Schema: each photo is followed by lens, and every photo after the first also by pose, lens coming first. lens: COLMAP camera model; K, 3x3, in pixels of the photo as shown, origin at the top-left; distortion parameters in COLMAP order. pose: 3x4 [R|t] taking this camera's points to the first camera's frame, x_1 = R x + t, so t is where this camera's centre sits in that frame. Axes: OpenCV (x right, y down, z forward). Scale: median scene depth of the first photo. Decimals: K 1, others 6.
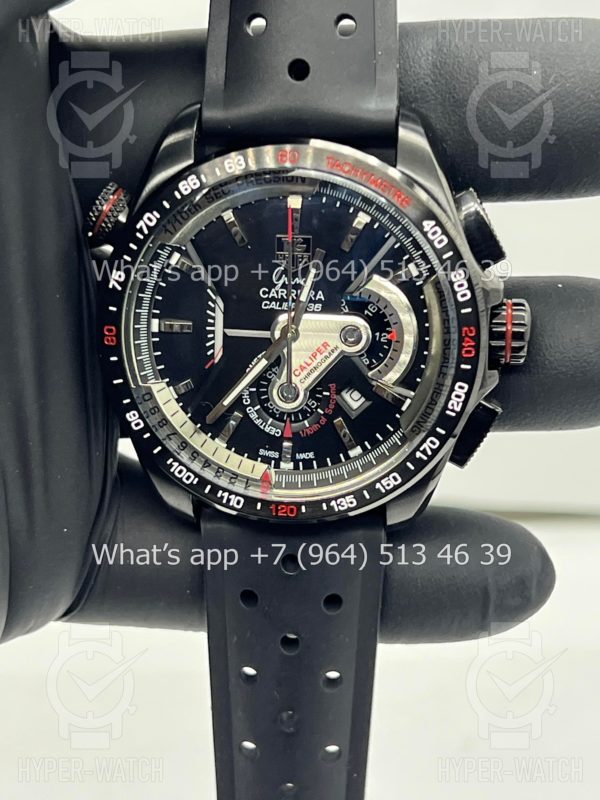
lens RADIAL K [[1853.8, 0, 291.8], [0, 1853.8, 397.6], [0, 0, 1]] dist [0.187088, 0.000000]
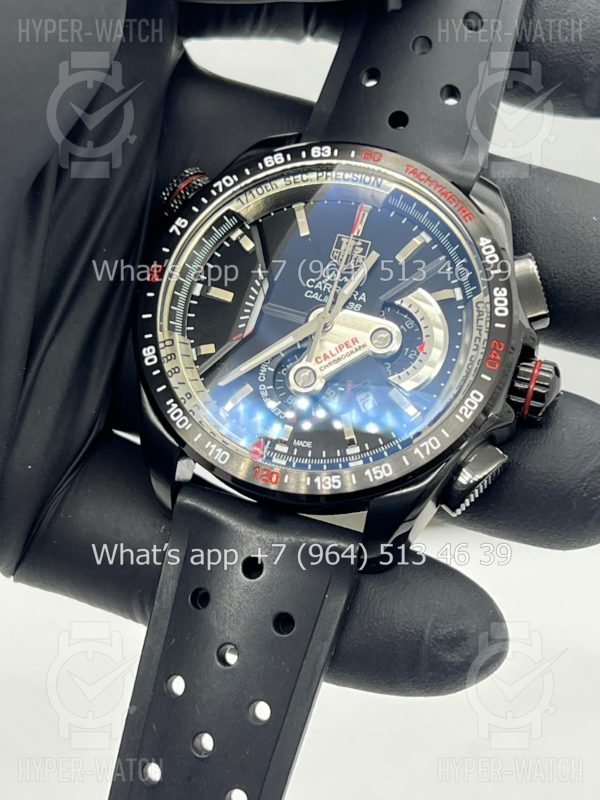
lens RADIAL K [[1853.8, 0, 300.0], [0, 1853.8, 406.7], [0, 0, 1]] dist [0.187088, 0.000000]
pose [[0.957819, 0.270934, -0.095802, 0.095726], [-0.282802, 0.829439, -0.481720, 0.493663], [-0.051052, 0.488493, 0.871073, 0.142654]]
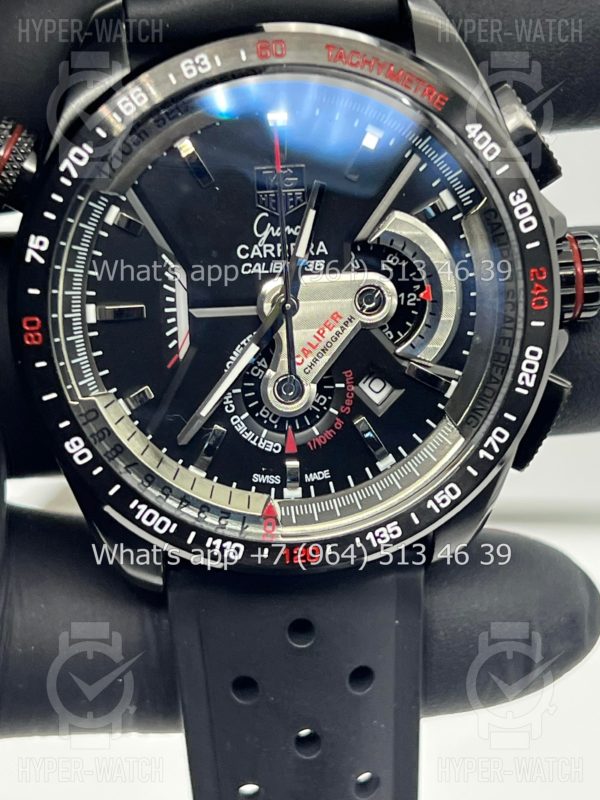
lens RADIAL K [[1853.8, 0, 294.8], [0, 1853.8, 396.6], [0, 0, 1]] dist [0.187088, 0.000000]
pose [[0.976331, -0.102393, 0.190506, -0.136450], [0.113512, 0.992359, -0.048366, 0.035101], [-0.184098, 0.068845, 0.980494, 0.303315]]
